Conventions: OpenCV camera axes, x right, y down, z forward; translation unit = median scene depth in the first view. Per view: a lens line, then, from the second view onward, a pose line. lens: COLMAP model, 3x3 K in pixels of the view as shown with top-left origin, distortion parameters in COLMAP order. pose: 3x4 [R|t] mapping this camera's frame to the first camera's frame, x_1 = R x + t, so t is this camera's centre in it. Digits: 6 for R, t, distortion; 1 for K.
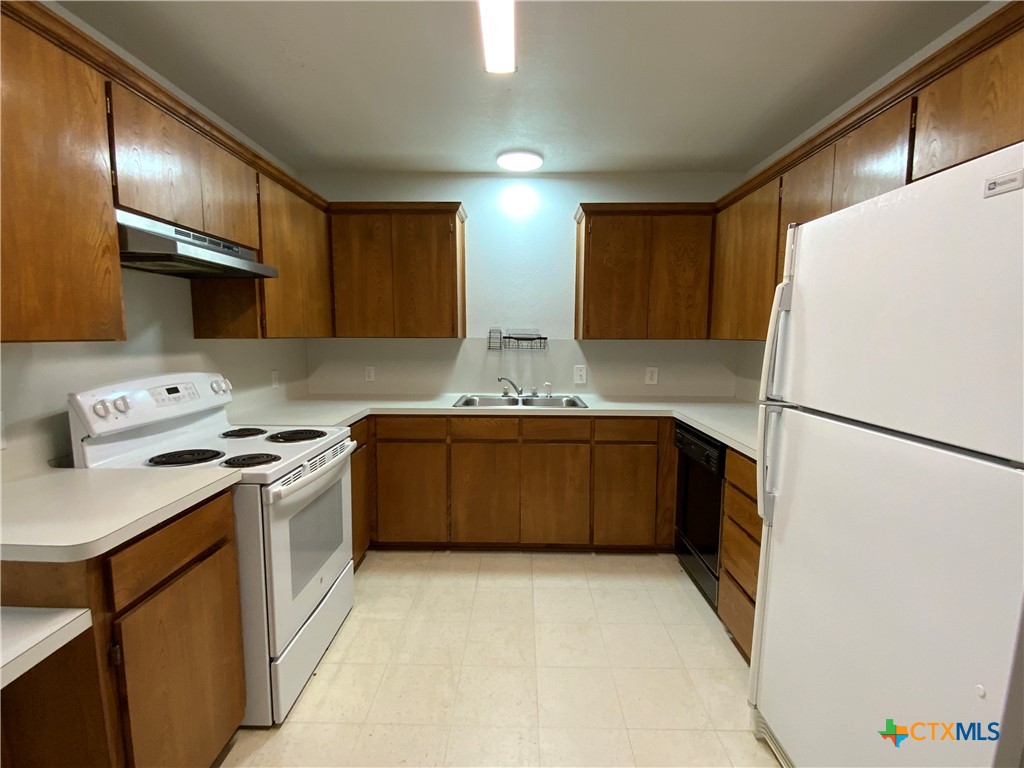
lens RADIAL K [[478.1, 0, 513.1], [0, 478.1, 387.0], [0, 0, 1]] dist [0.029554, -0.019357]
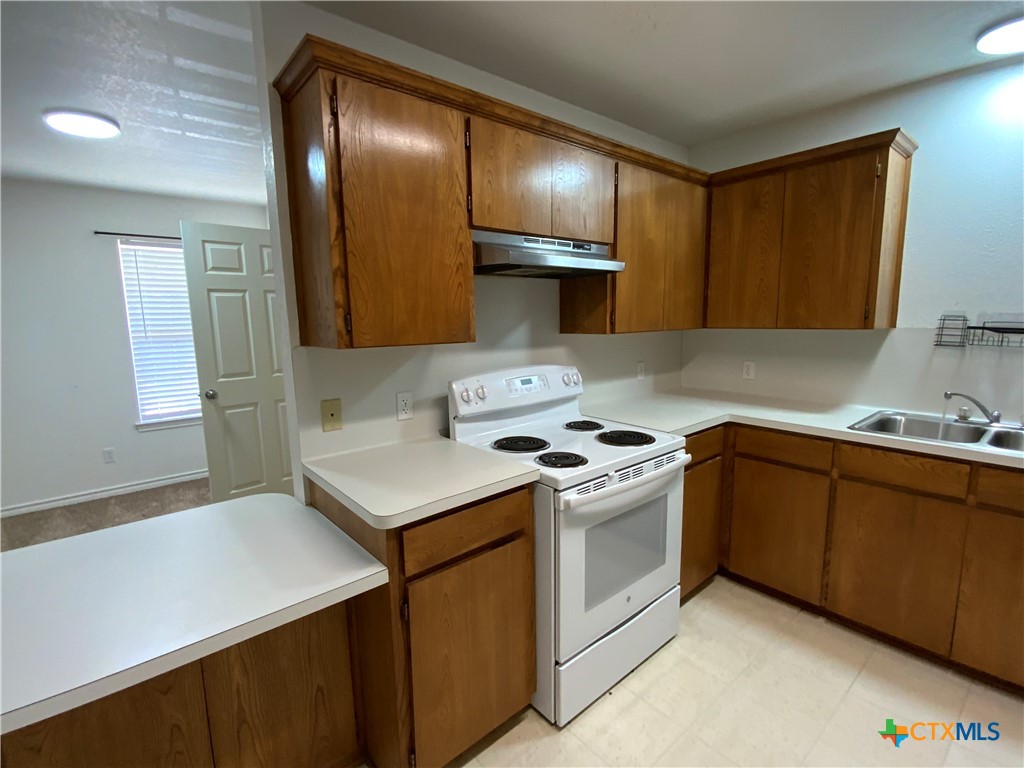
lens RADIAL K [[478.1, 0, 513.1], [0, 478.1, 387.0], [0, 0, 1]] dist [0.029554, -0.019357]
pose [[0.660560, 0.098727, -0.744254, 0.097589], [-0.065029, 0.995114, 0.074288, -0.054405], [0.747952, -0.000674, 0.663753, 0.202850]]
